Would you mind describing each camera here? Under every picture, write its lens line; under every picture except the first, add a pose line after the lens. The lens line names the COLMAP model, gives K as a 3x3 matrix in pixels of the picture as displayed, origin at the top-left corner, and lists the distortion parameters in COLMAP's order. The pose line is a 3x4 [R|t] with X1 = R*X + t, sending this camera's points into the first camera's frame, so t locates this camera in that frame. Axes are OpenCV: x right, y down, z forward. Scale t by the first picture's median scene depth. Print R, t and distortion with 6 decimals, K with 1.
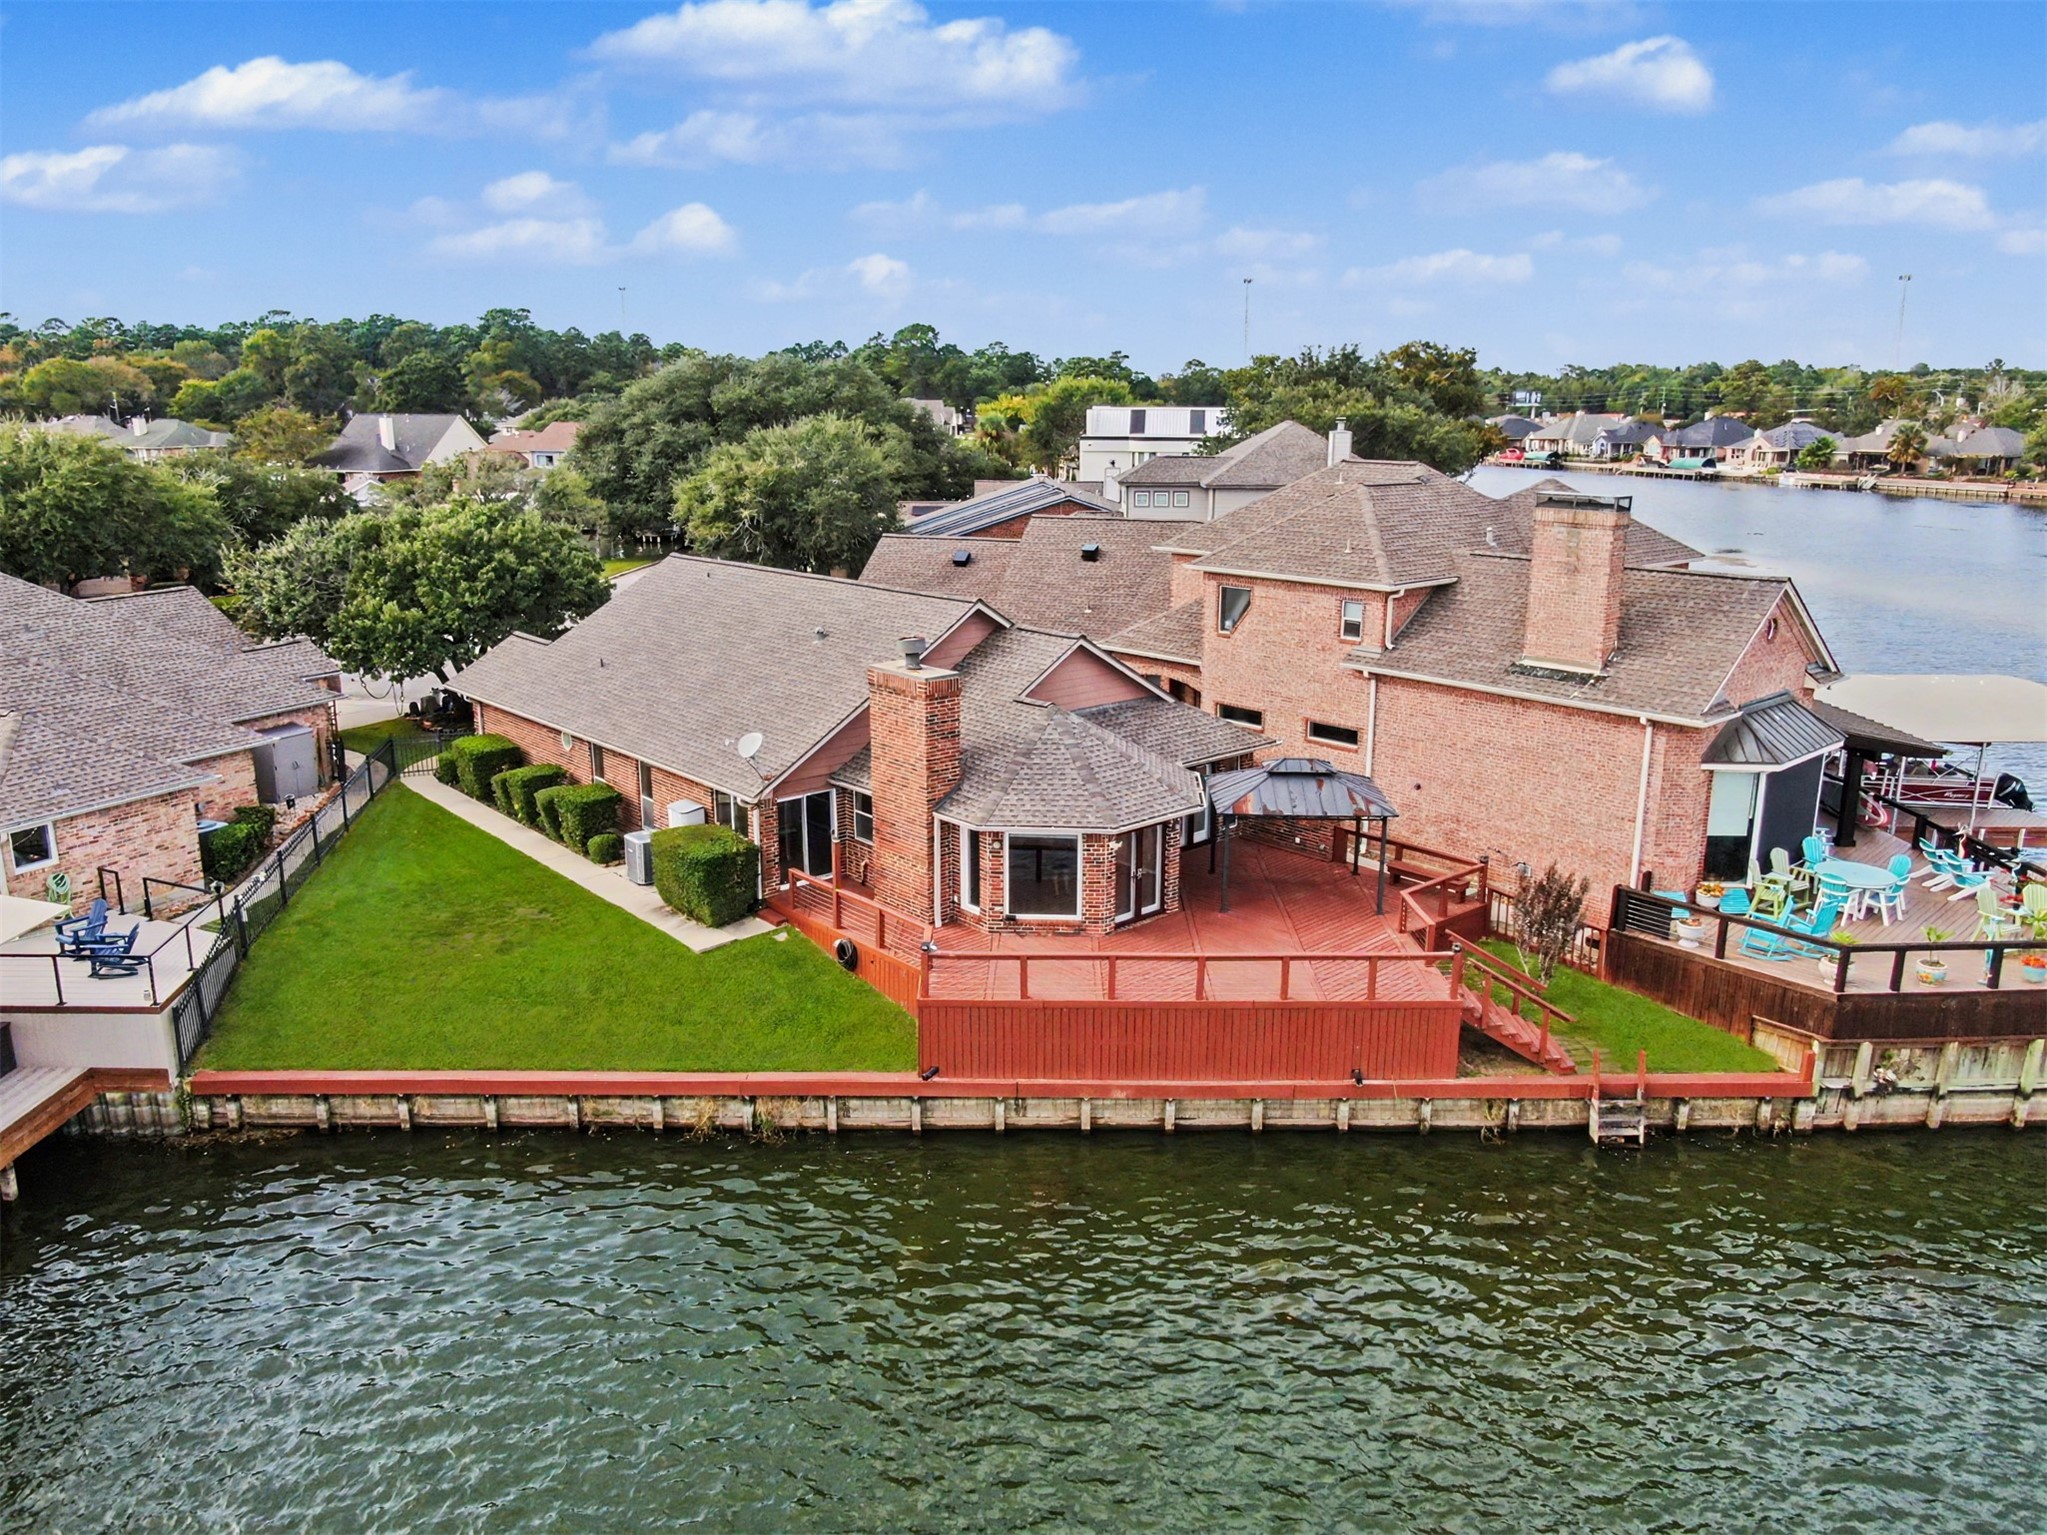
lens RADIAL K [[1447.9, 0, 1023.5], [0, 1447.9, 767.5], [0, 0, 1]] dist [-0.004965, -0.003852]
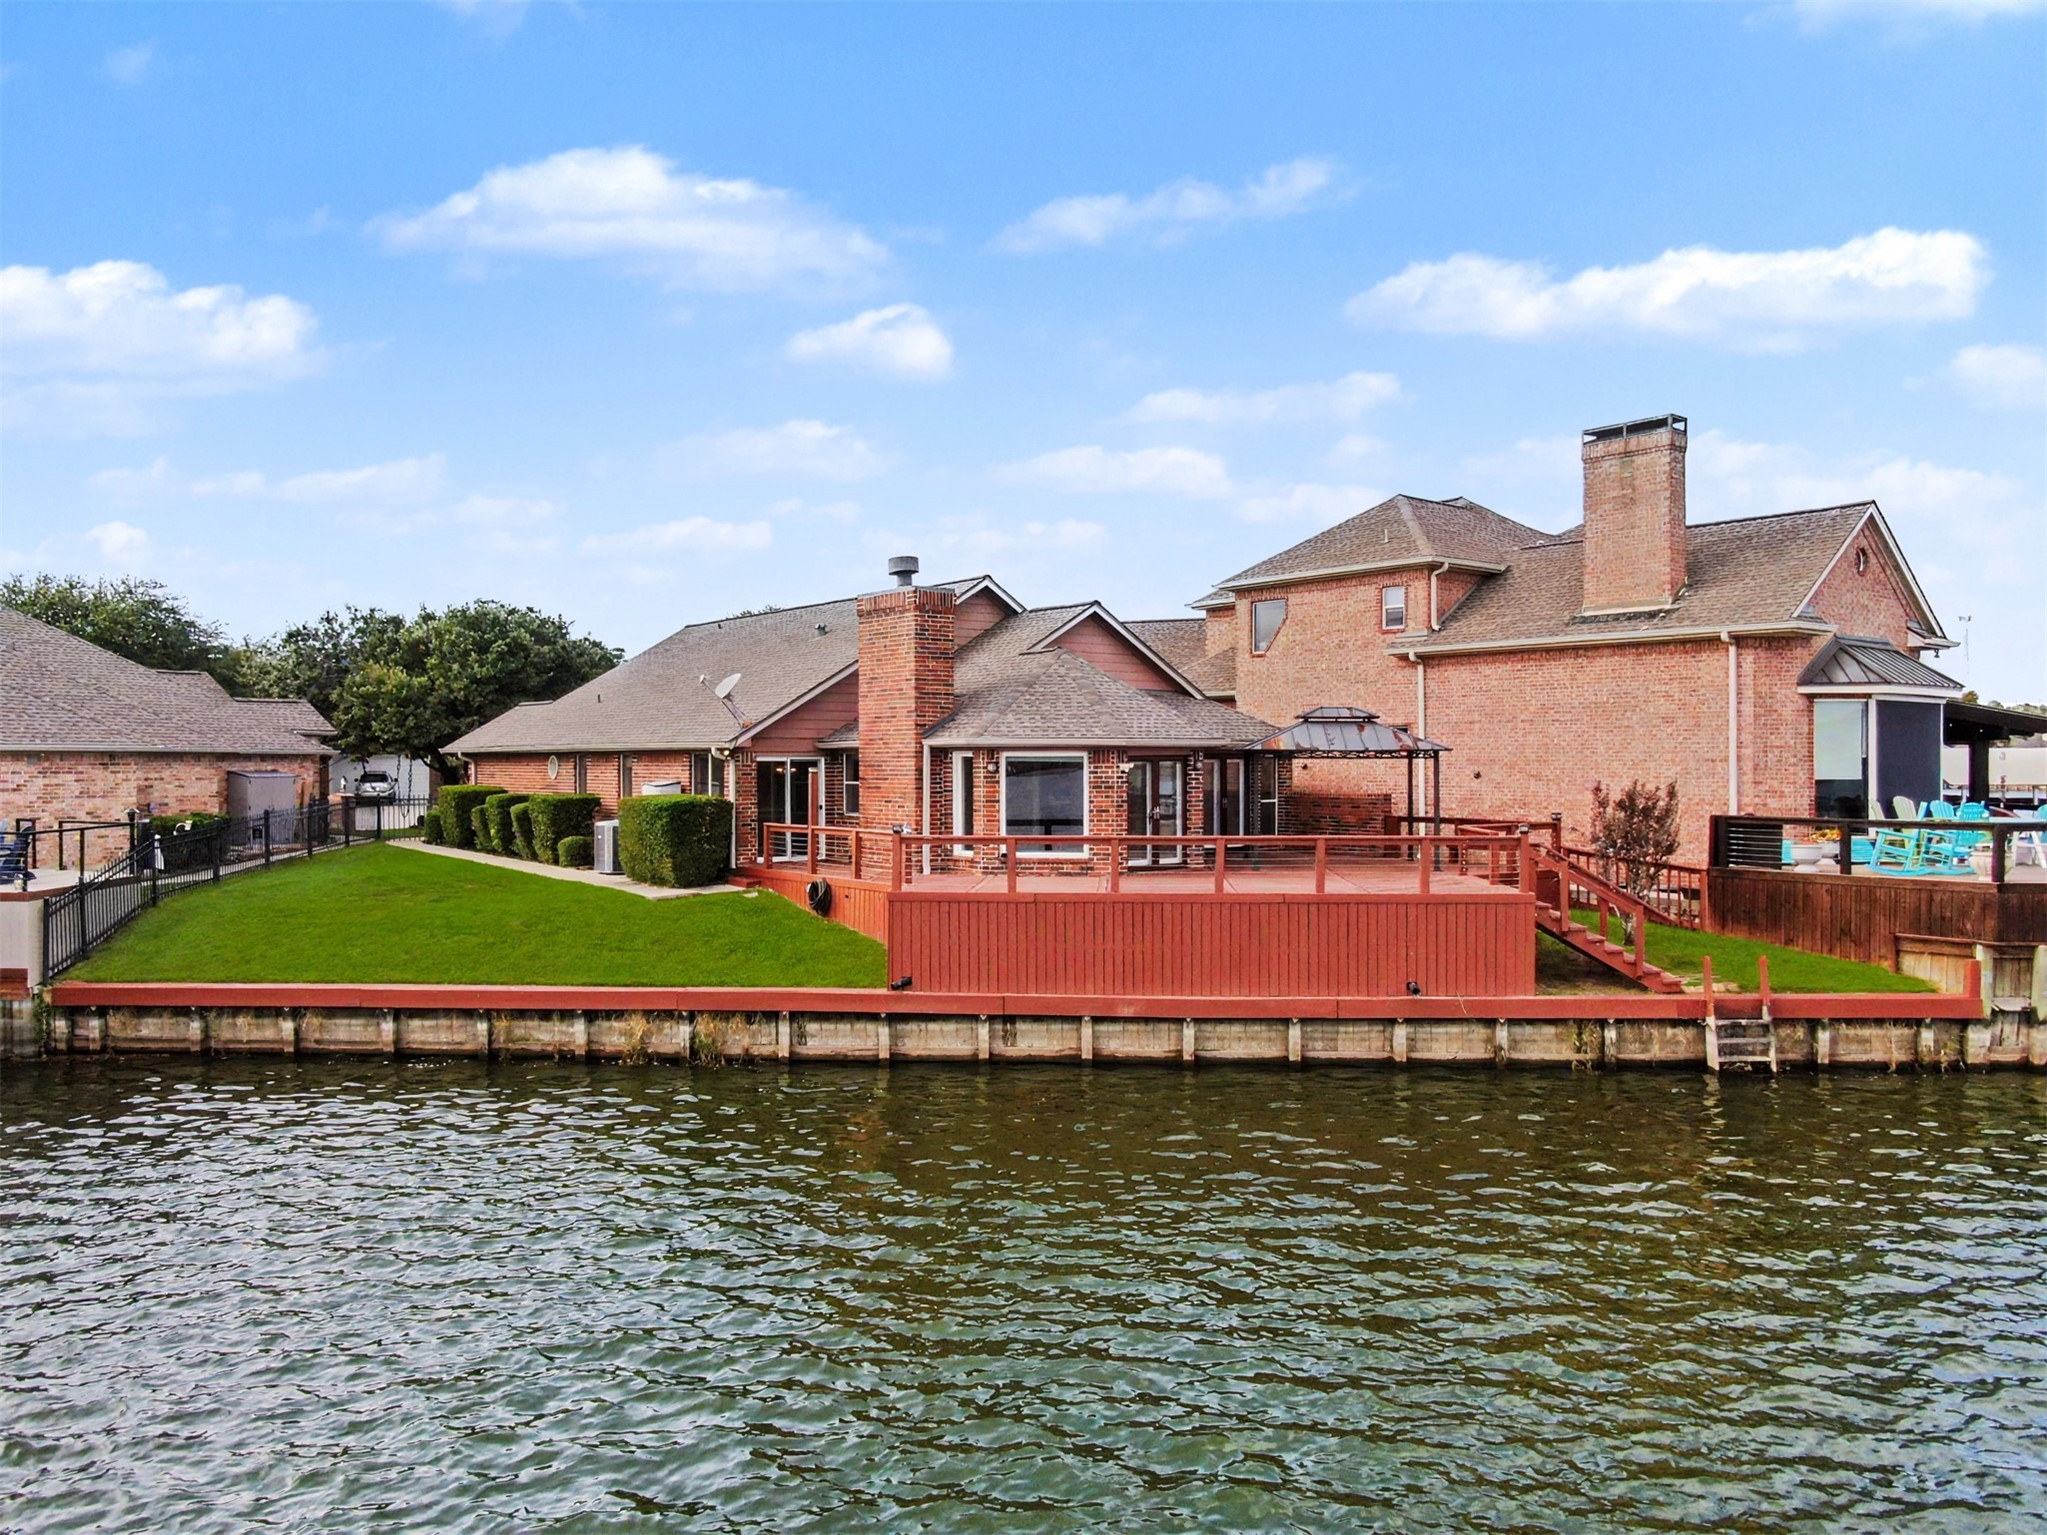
lens RADIAL K [[1447.9, 0, 1023.5], [0, 1447.9, 767.5], [0, 0, 1]] dist [-0.004965, -0.003852]
pose [[0.998748, -0.004228, -0.049853, 0.047579], [-0.007446, 0.972765, -0.231674, 0.272546], [0.049475, 0.231755, 0.971515, 0.149492]]
